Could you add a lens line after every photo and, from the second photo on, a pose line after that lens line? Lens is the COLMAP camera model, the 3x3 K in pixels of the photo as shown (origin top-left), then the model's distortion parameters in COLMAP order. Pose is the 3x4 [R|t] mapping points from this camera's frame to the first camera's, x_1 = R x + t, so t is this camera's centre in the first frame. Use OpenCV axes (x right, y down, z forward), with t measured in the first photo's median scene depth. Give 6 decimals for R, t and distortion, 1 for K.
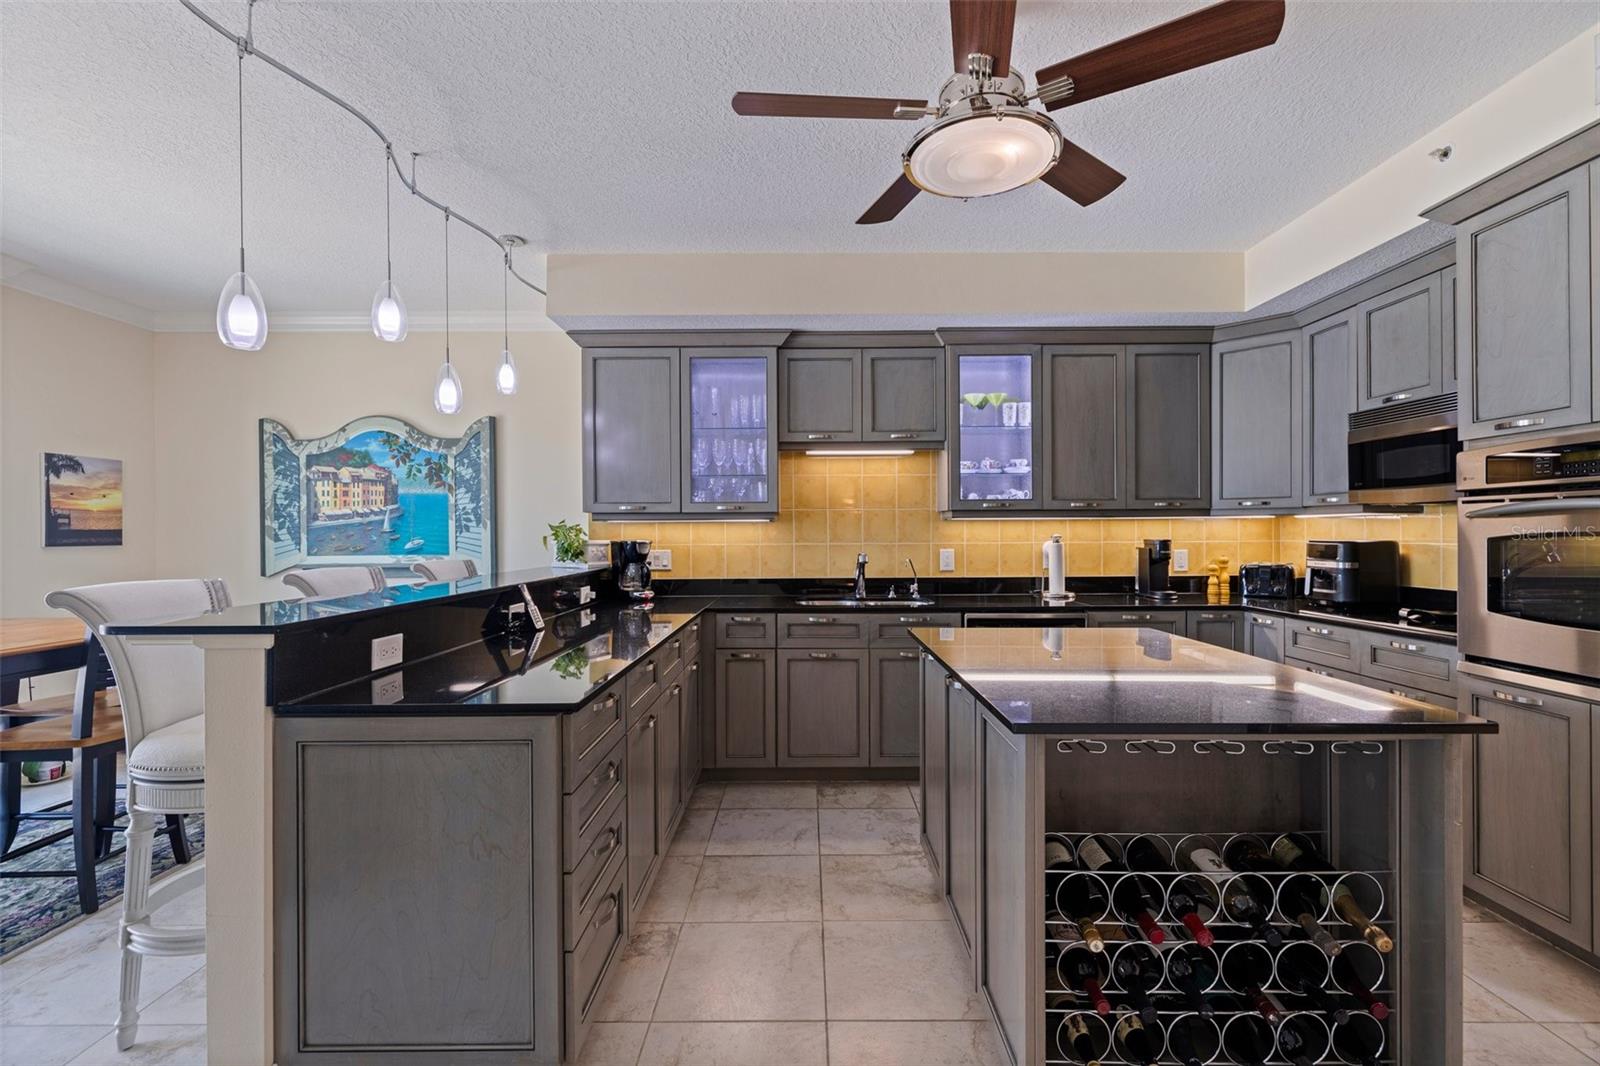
lens RADIAL K [[680.4, 0, 803.9], [0, 680.4, 534.0], [0, 0, 1]] dist [0.000459, 0.000305]
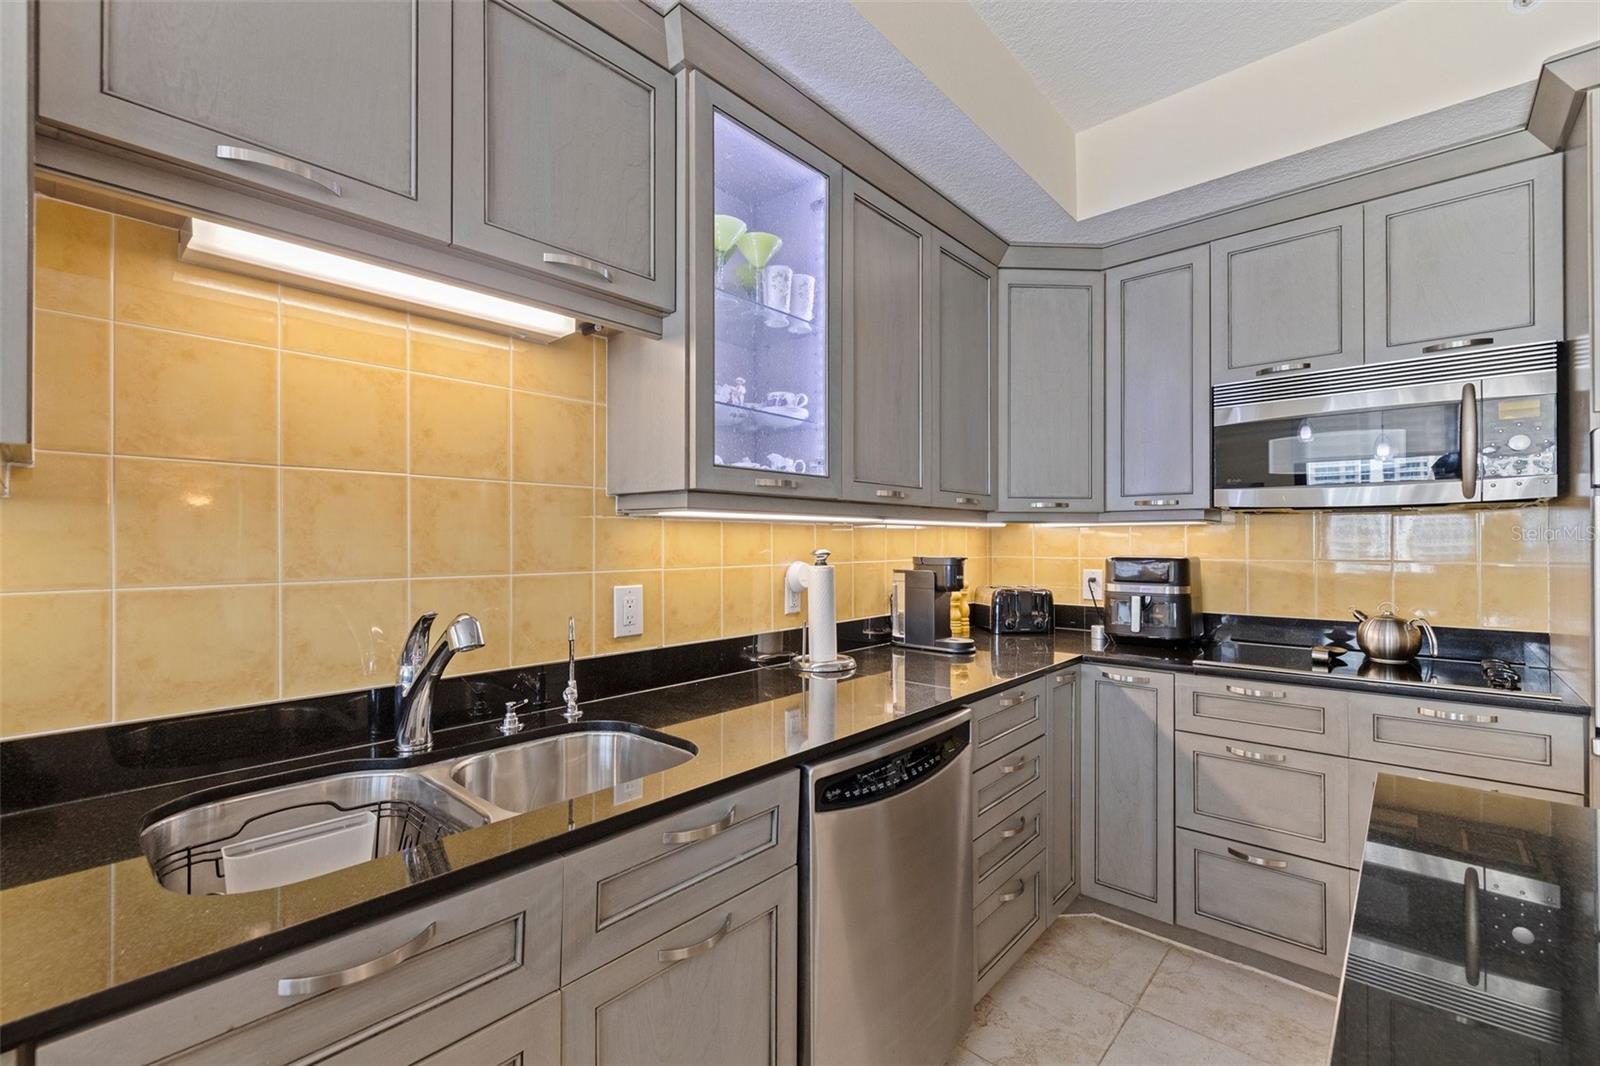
lens RADIAL K [[689.6, 0, 809.5], [0, 689.6, 537.9], [0, 0, 1]] dist [-0.000756, -0.000243]
pose [[0.661772, 0.009018, 0.749651, -0.037354], [-0.000369, 0.999931, -0.011703, -0.002261], [-0.749705, 0.007468, 0.661730, 0.671637]]
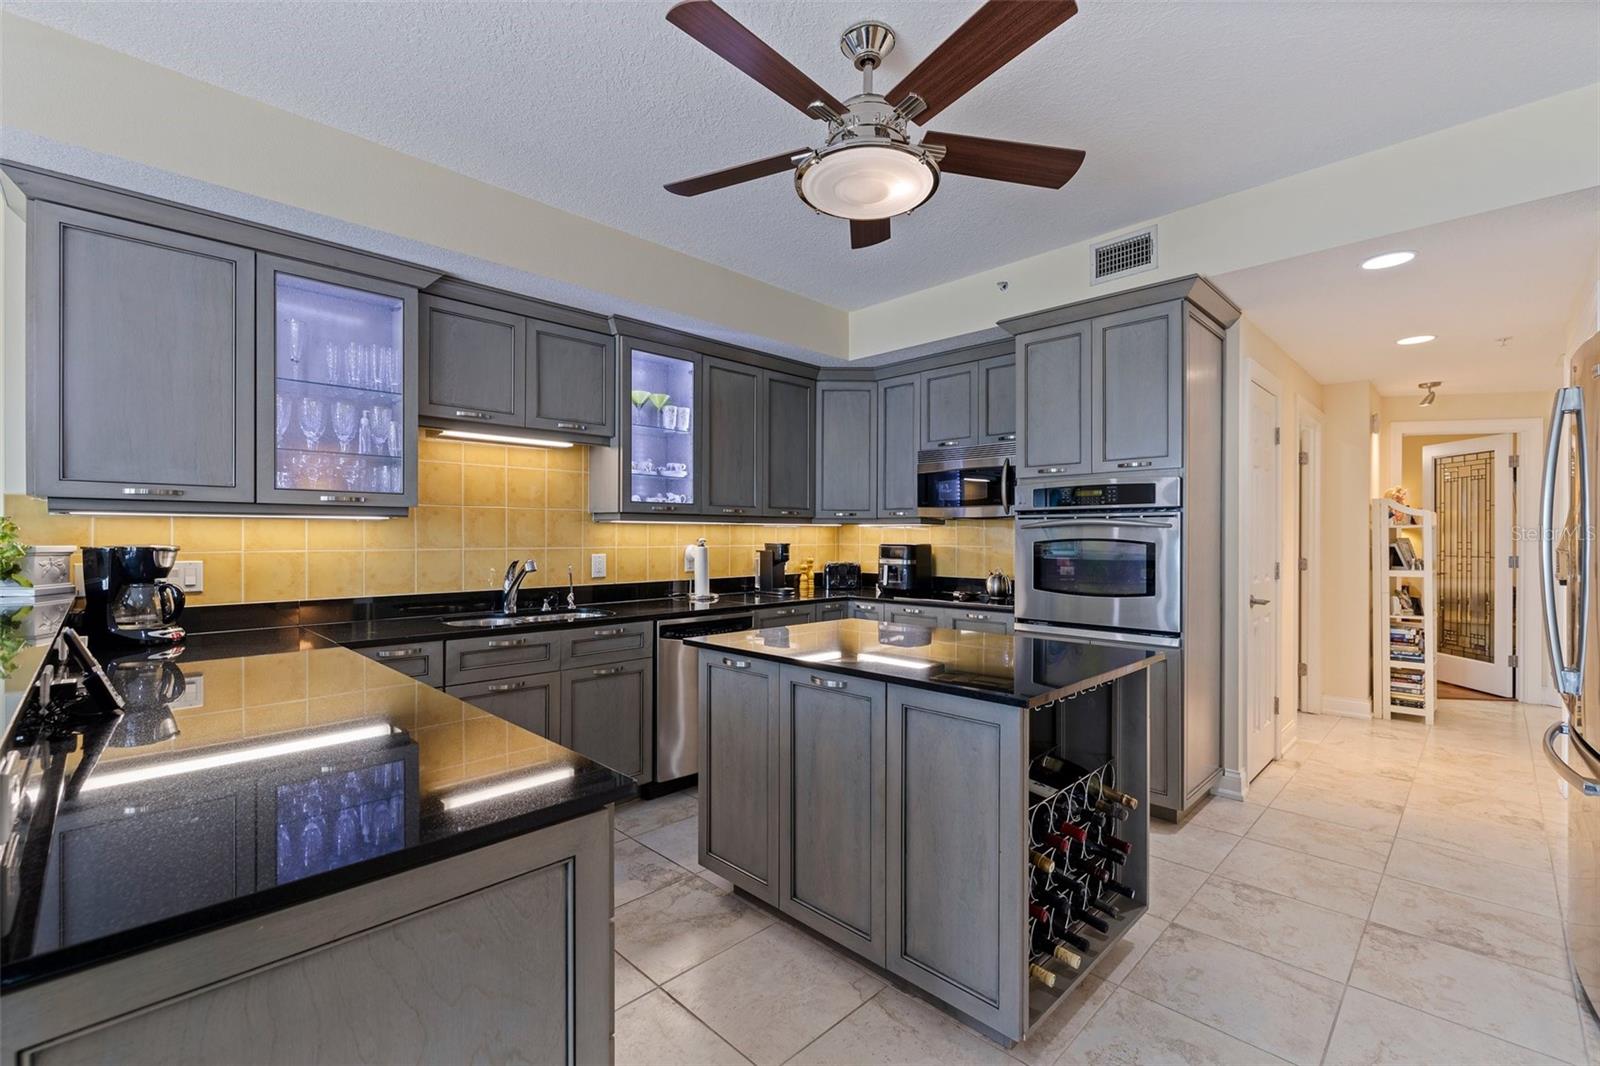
lens RADIAL K [[689.6, 0, 809.5], [0, 689.6, 537.9], [0, 0, 1]] dist [-0.000756, -0.000243]
pose [[0.699235, 0.004662, 0.714877, -0.274130], [-0.004320, 0.999988, -0.002296, 0.001344], [-0.714879, -0.001483, 0.699247, 0.150243]]
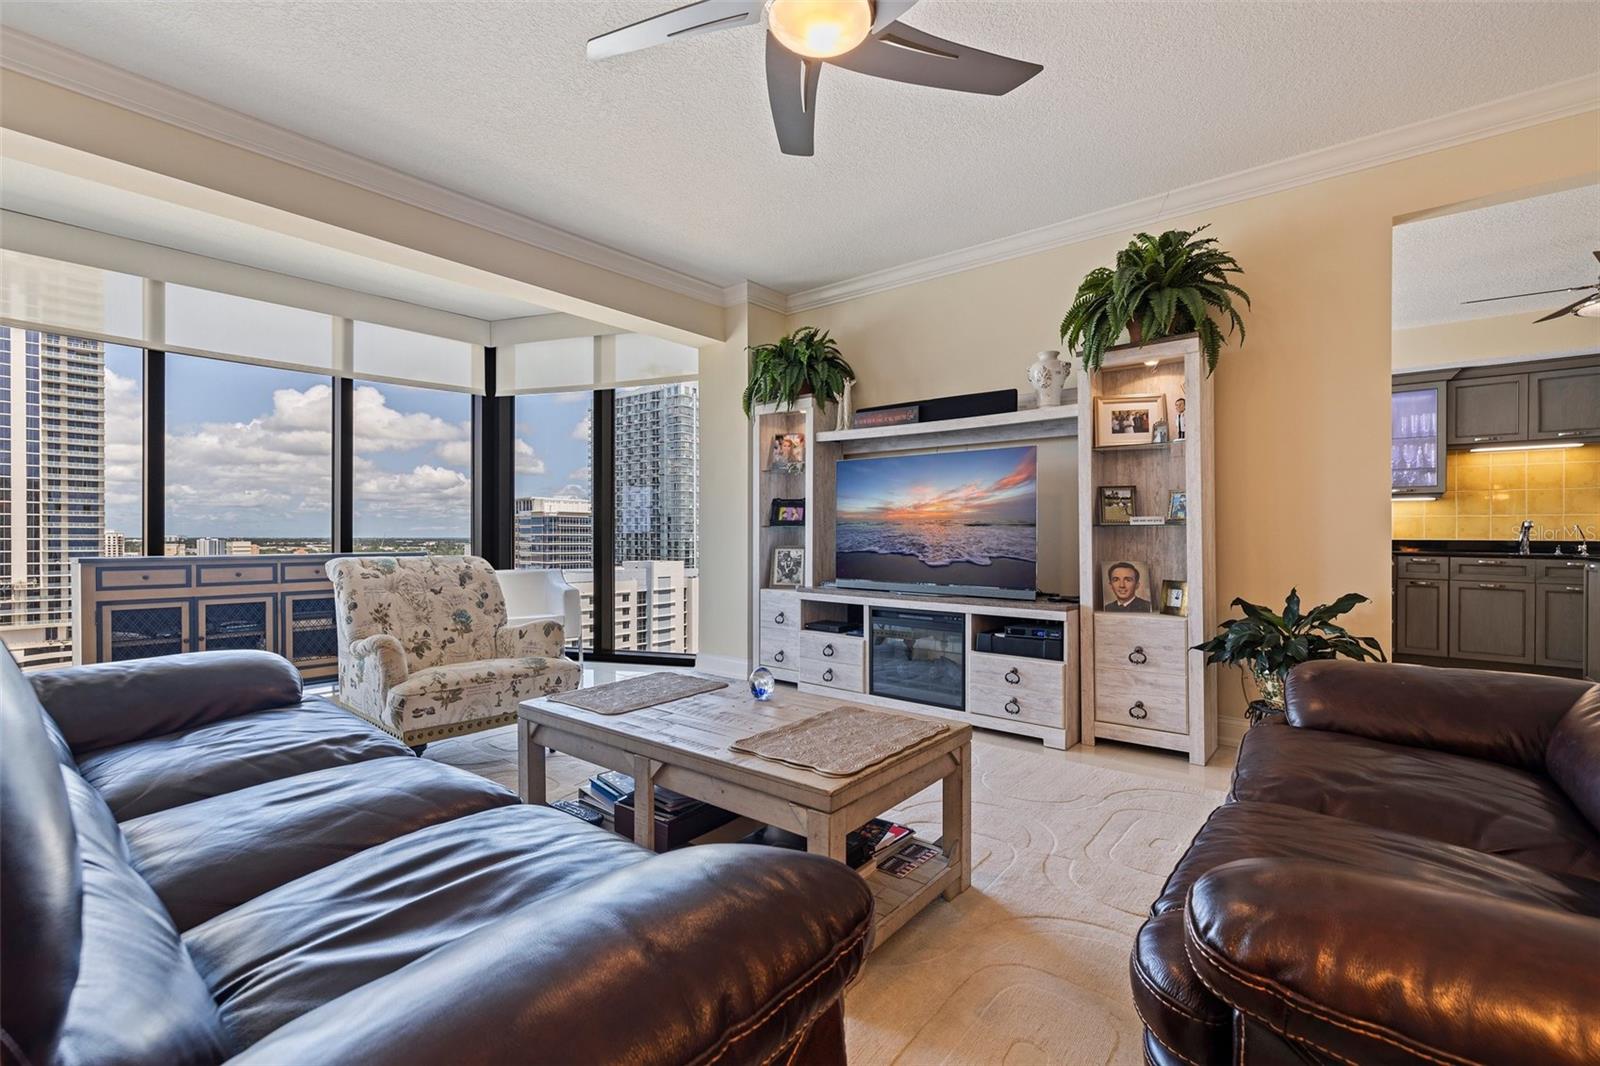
lens RADIAL K [[697.0, 0, 809.7], [0, 697.0, 541.4], [0, 0, 1]] dist [0.002536, -0.000059]
pose [[0.778629, 0.015468, -0.627294, -0.157314], [-0.012668, 0.999880, 0.008932, 0.075901], [0.627357, 0.000992, 0.778731, -1.015992]]
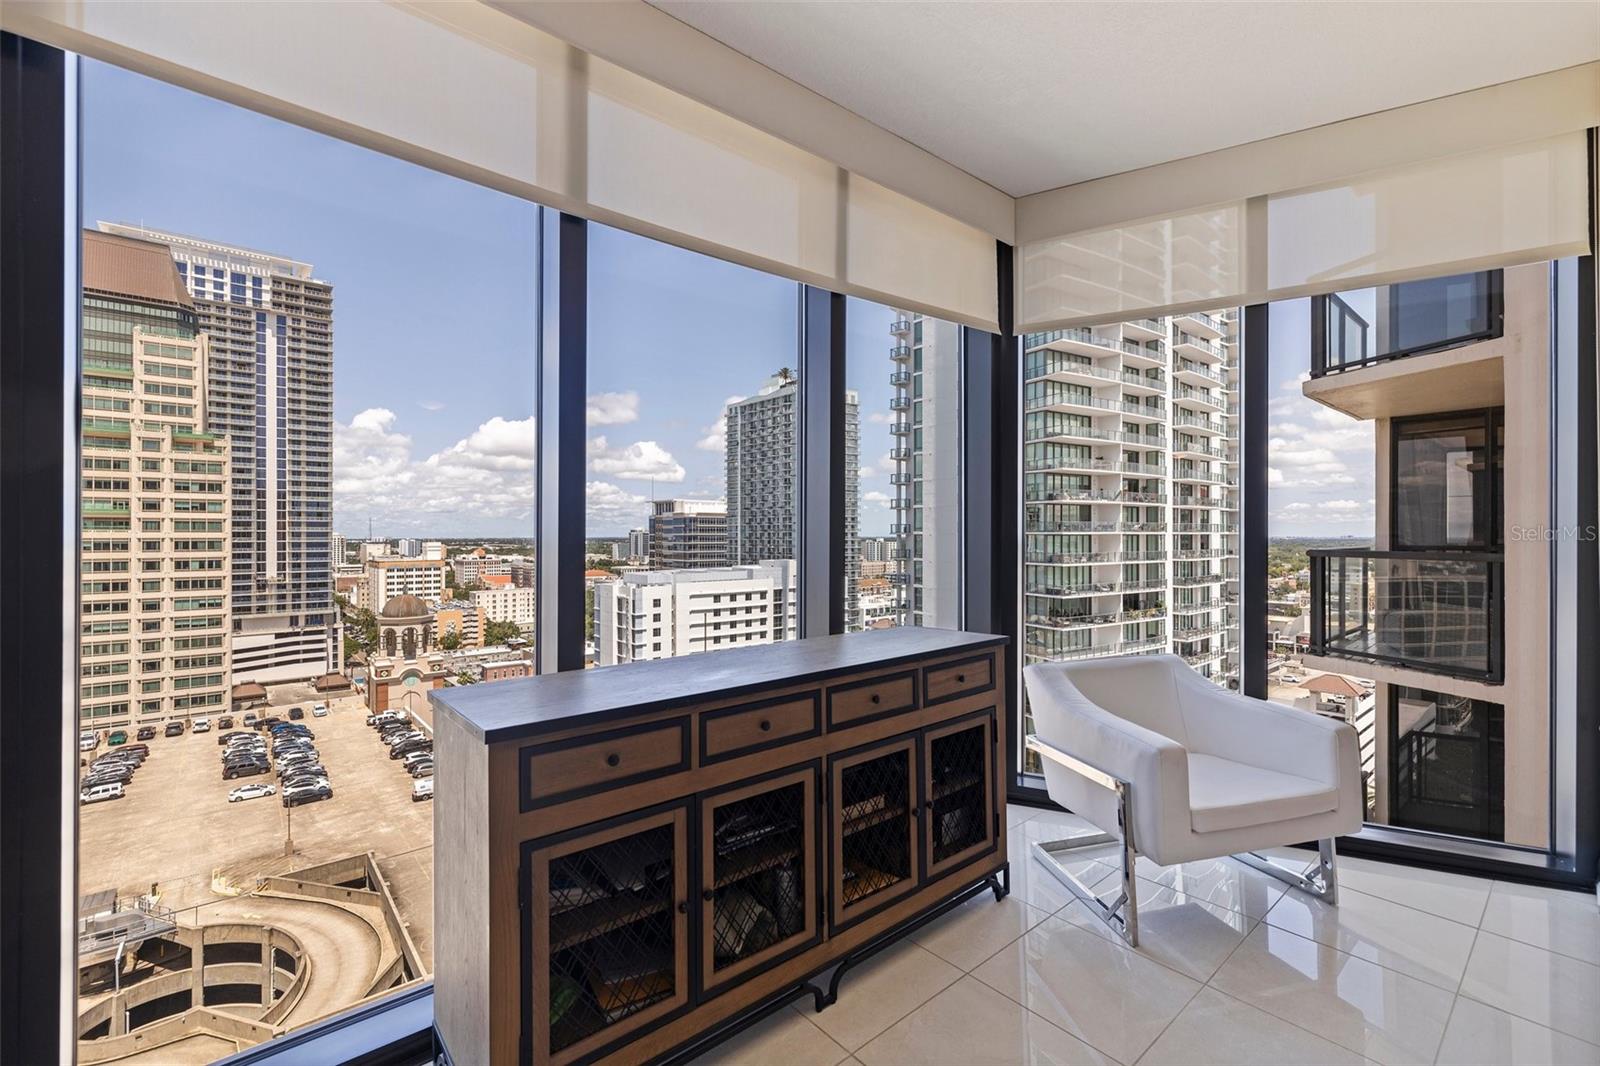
lens RADIAL K [[685.0, 0, 800.0], [0, 685.0, 533.0], [0, 0, 1]] dist [0.001557, 0.000599]
pose [[0.645714, 0.004922, -0.763563, -1.174236], [-0.006095, 0.999981, 0.001292, 0.033400], [0.763555, 0.003820, 0.645731, -0.954051]]
